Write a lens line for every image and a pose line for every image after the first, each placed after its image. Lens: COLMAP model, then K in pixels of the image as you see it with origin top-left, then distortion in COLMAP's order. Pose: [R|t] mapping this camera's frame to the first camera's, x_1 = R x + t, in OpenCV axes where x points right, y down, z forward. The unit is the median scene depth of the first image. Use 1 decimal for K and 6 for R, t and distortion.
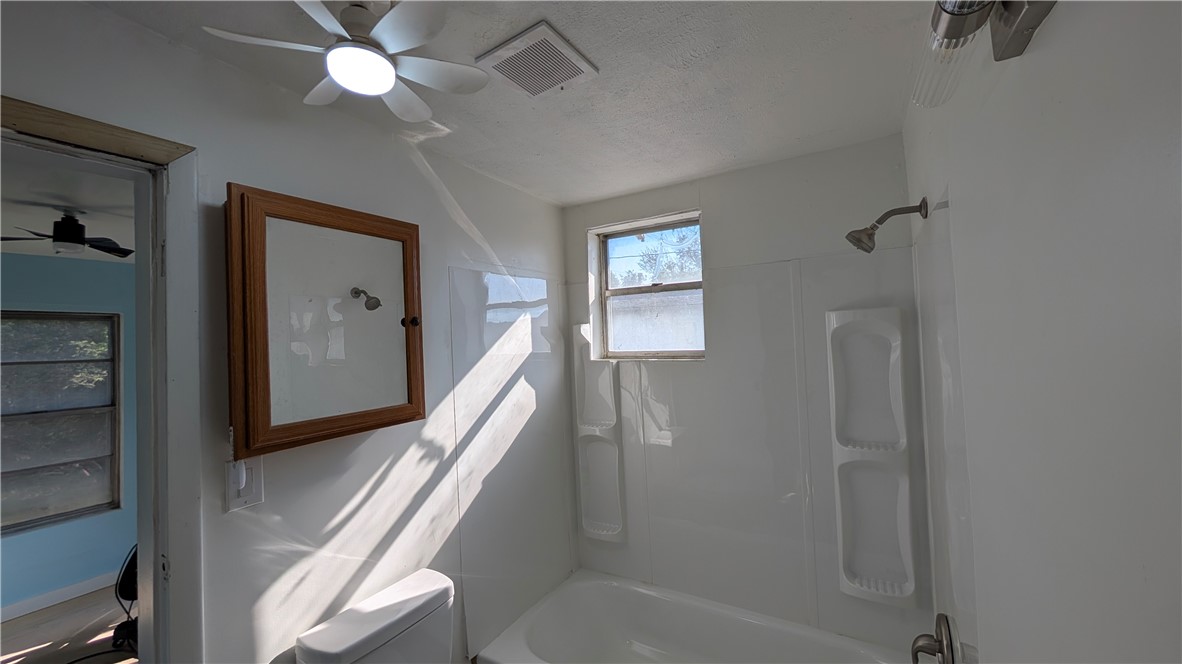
lens RADIAL K [[445.0, 0, 591.9], [0, 445.0, 323.8], [0, 0, 1]] dist [-0.001056, 0.000412]
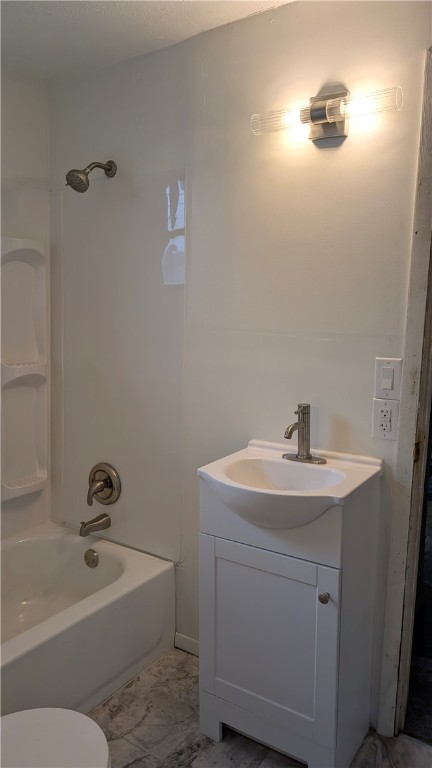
lens RADIAL K [[556.3, 0, 219.2], [0, 556.3, 381.0], [0, 0, 1]] dist [0.021864, -0.020903]
pose [[0.071714, -0.094019, 0.992984, -0.585243], [-0.056635, 0.993557, 0.098163, 0.117593], [-0.995816, -0.063277, 0.065927, 0.317263]]
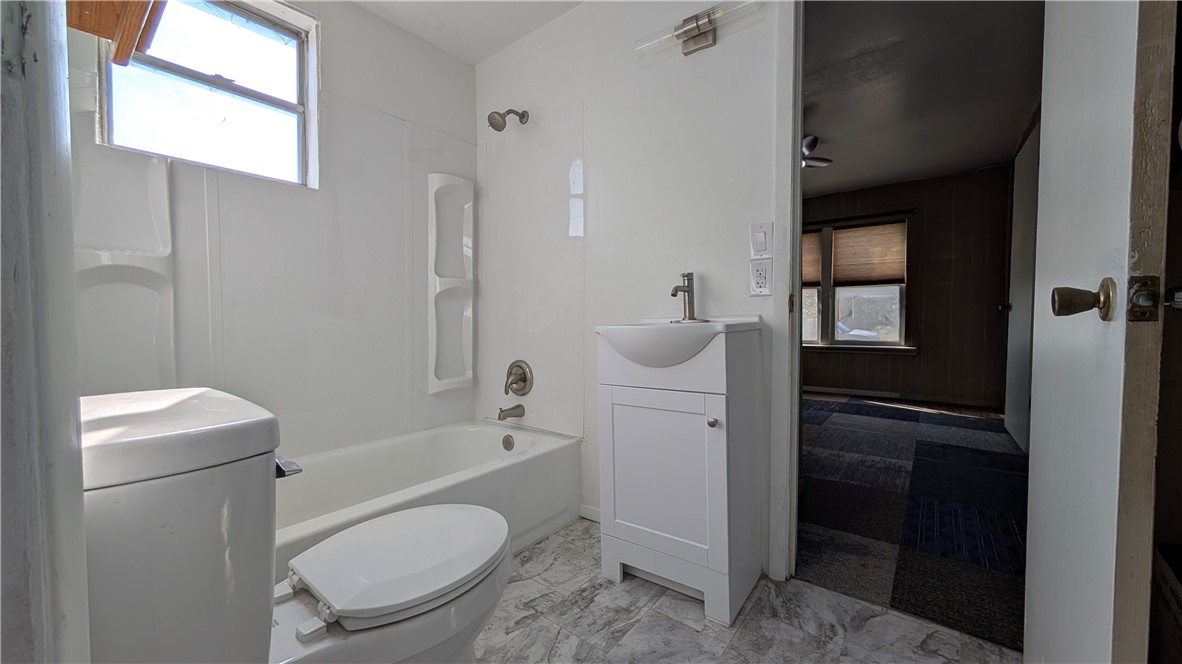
lens RADIAL K [[445.0, 0, 592.0], [0, 445.0, 327.8], [0, 0, 1]] dist [-0.001056, 0.000412]
pose [[0.134636, 0.013825, 0.990799, -0.528548], [-0.035055, 0.999343, -0.009180, 0.330346], [-0.990275, -0.033497, 0.135032, 0.299936]]
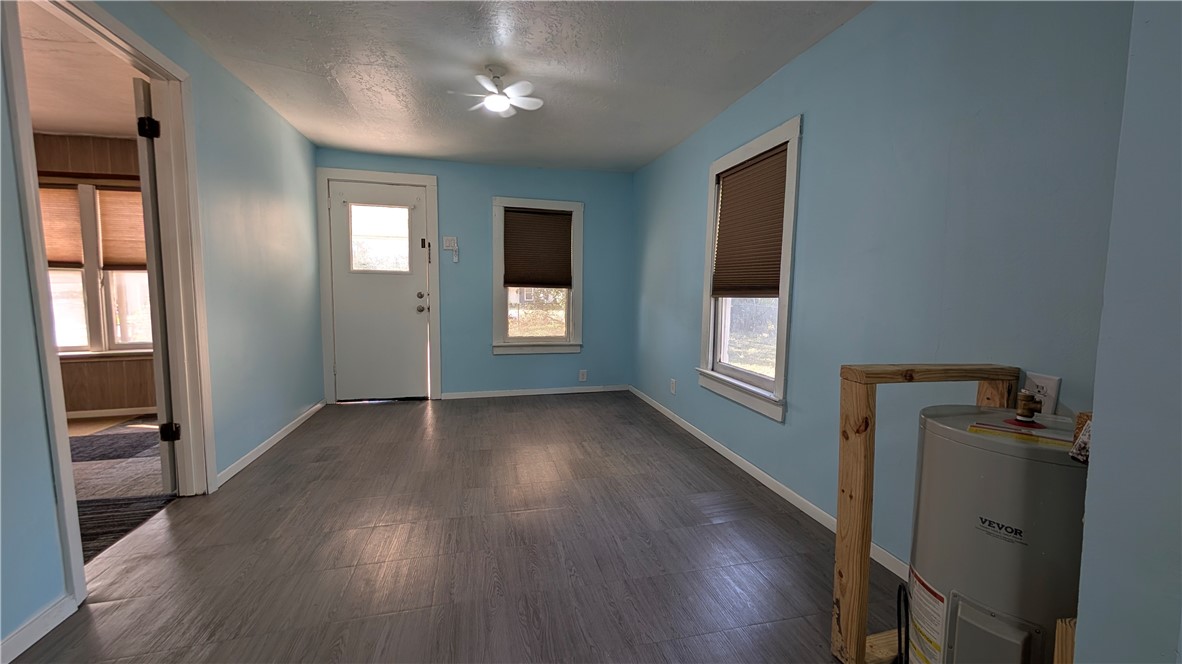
lens RADIAL K [[445.0, 0, 595.5], [0, 445.0, 327.4], [0, 0, 1]] dist [-0.001056, 0.000412]
pose [[-0.703112, -0.023662, 0.710686, -0.543752], [-0.000758, 0.999471, 0.032527, 0.208469], [-0.711079, 0.022331, -0.702757, -0.780193]]
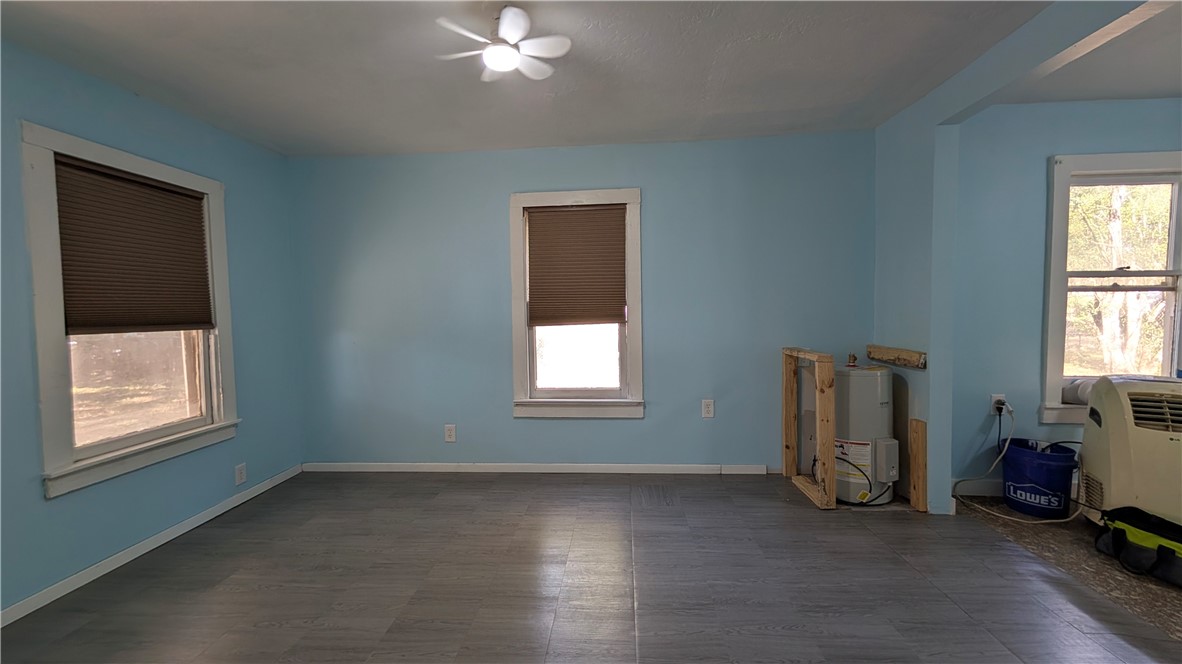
lens RADIAL K [[445.0, 0, 592.7], [0, 445.0, 326.8], [0, 0, 1]] dist [-0.001056, 0.000412]
pose [[-0.895357, 0.086047, -0.436957, 0.664638], [0.075426, 0.996282, 0.041638, 0.113317], [0.438915, 0.004323, -0.898518, -0.659544]]
